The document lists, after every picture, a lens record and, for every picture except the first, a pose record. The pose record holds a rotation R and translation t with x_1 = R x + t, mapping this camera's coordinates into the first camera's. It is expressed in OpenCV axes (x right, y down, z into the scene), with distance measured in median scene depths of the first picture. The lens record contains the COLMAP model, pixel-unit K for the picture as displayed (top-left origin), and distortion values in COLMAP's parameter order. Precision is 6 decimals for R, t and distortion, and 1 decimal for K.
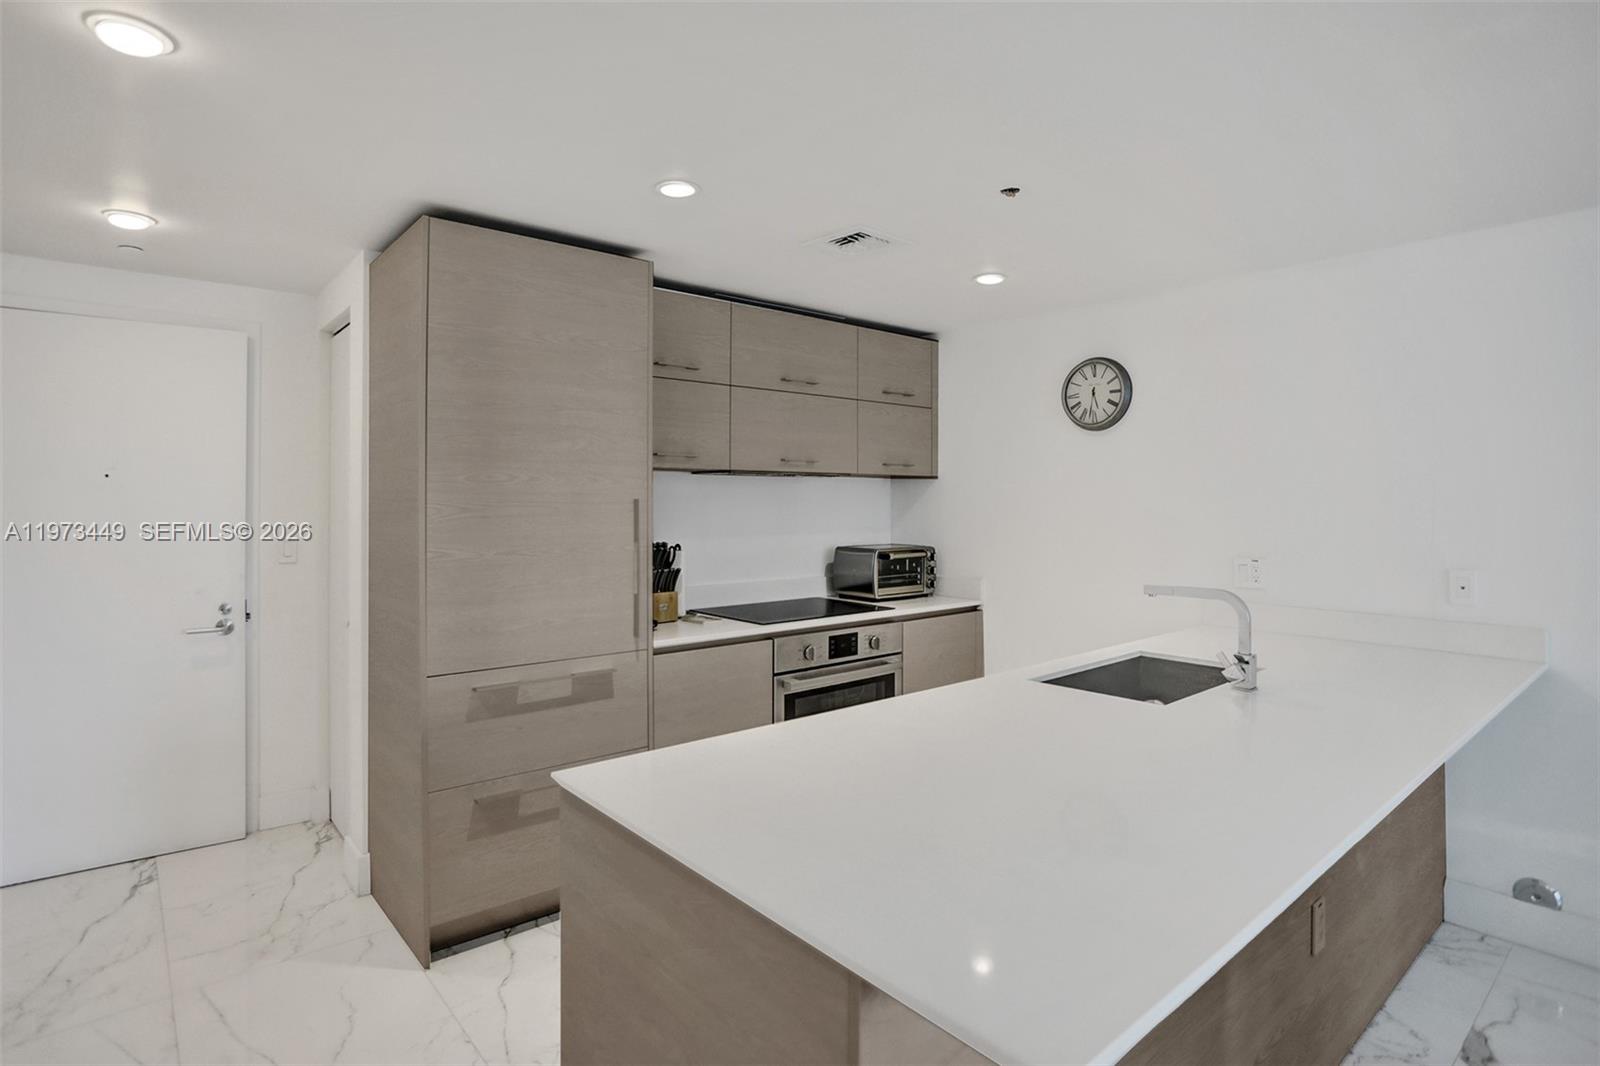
lens RADIAL K [[832.8, 0, 791.8], [0, 832.8, 499.4], [0, 0, 1]] dist [-0.002715, -0.036248]
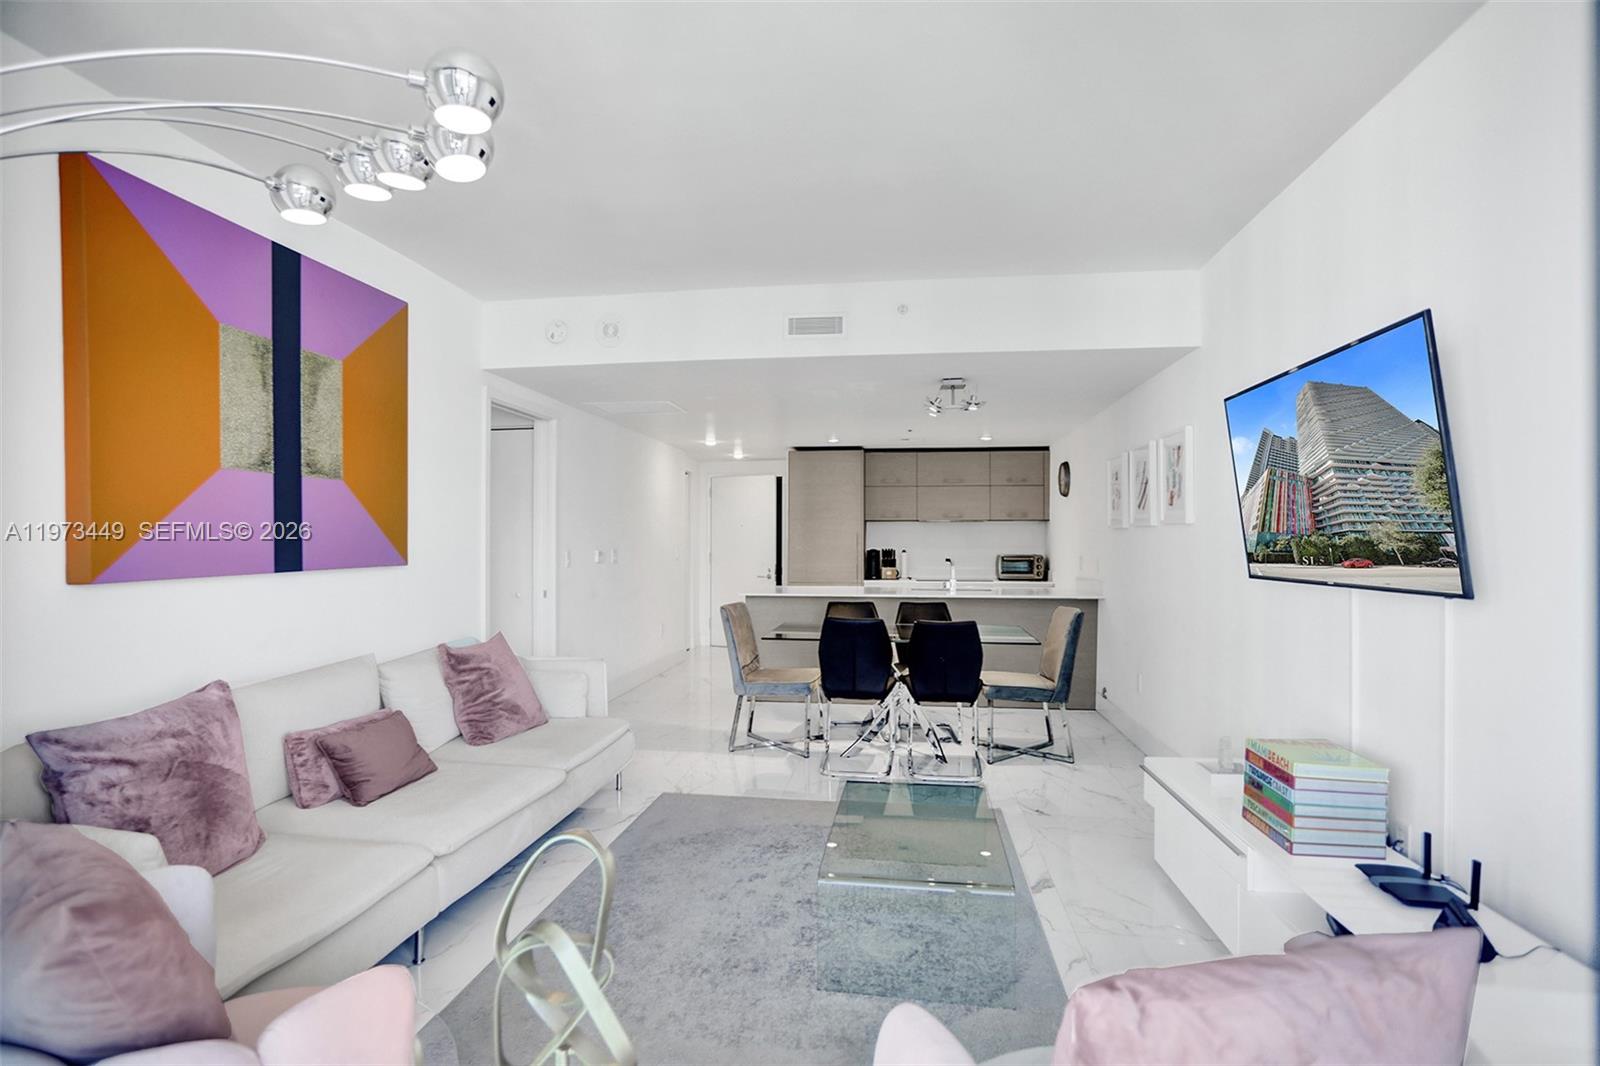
lens RADIAL K [[806.7, 0, 788.3], [0, 806.7, 520.6], [0, 0, 1]] dist [-0.024959, 0.000692]
pose [[0.653612, -0.018278, -0.756609, 1.476626], [-0.001443, 0.999676, -0.025397, 0.028343], [0.756829, 0.017692, 0.653374, -0.856130]]
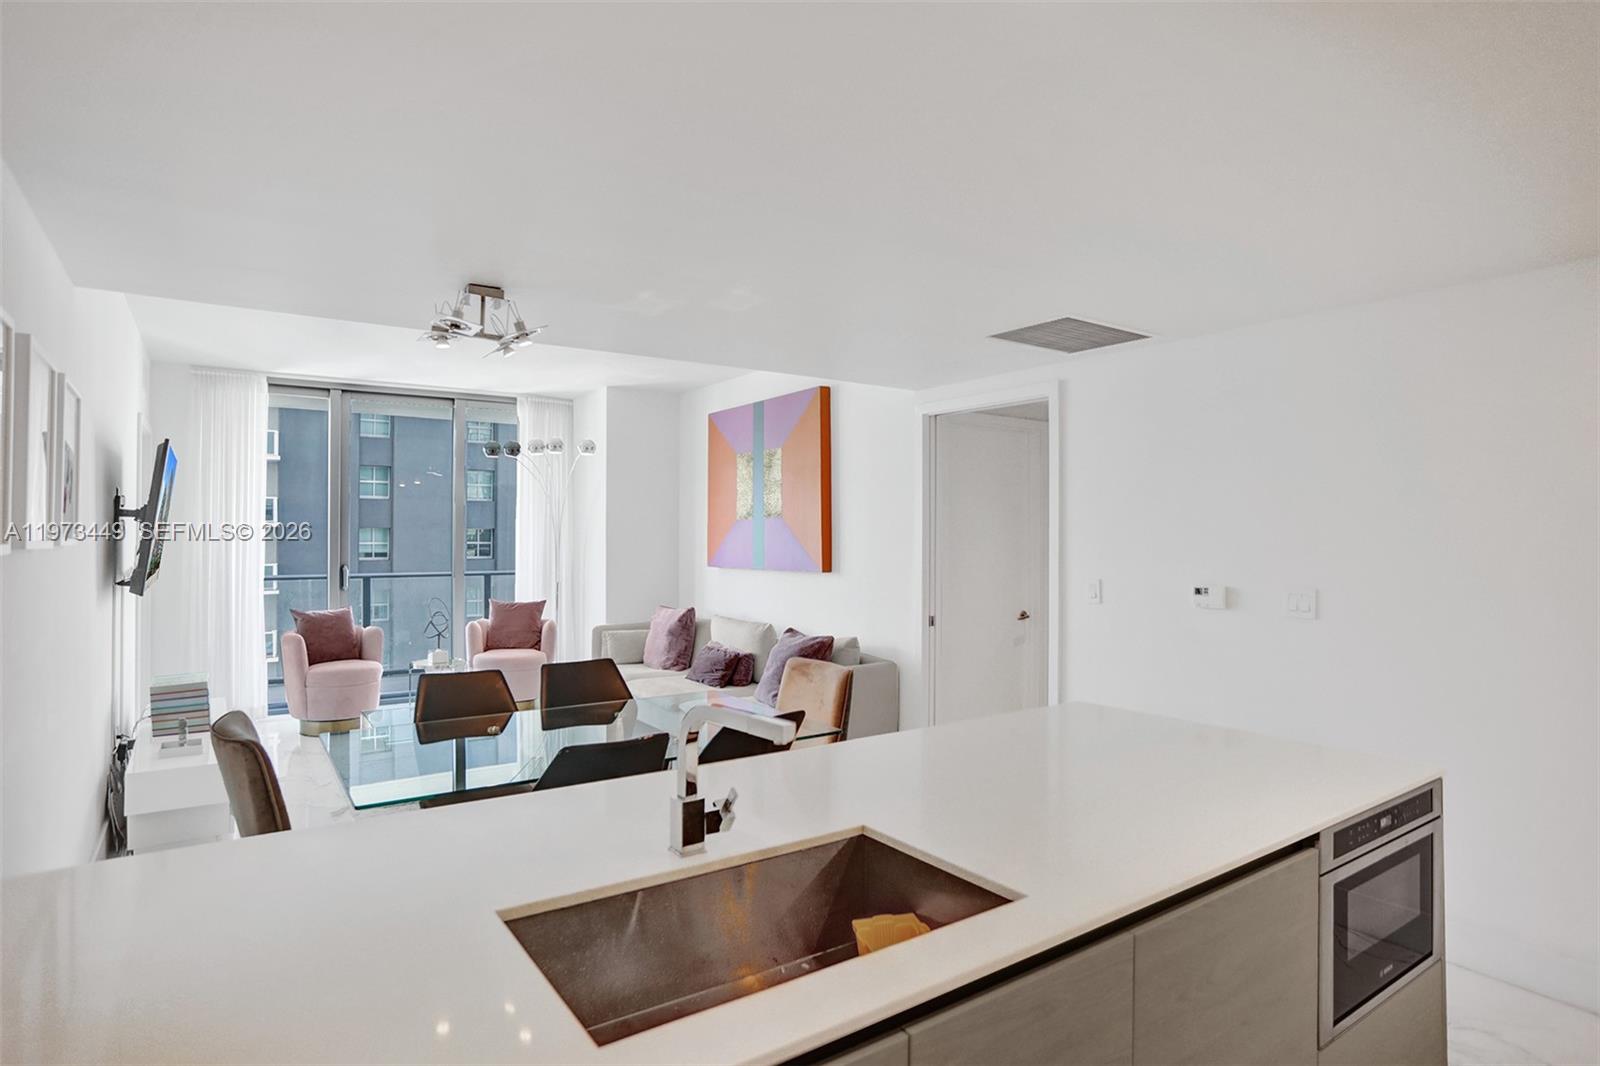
lens RADIAL K [[844.3, 0, 796.6], [0, 844.3, 505.0], [0, 0, 1]] dist [-0.050562, -0.000485]
pose [[-0.992590, 0.002976, 0.121472, 0.213347], [-0.001595, 0.999295, -0.037515, -0.003983], [-0.121498, -0.037431, -0.991886, 0.991660]]
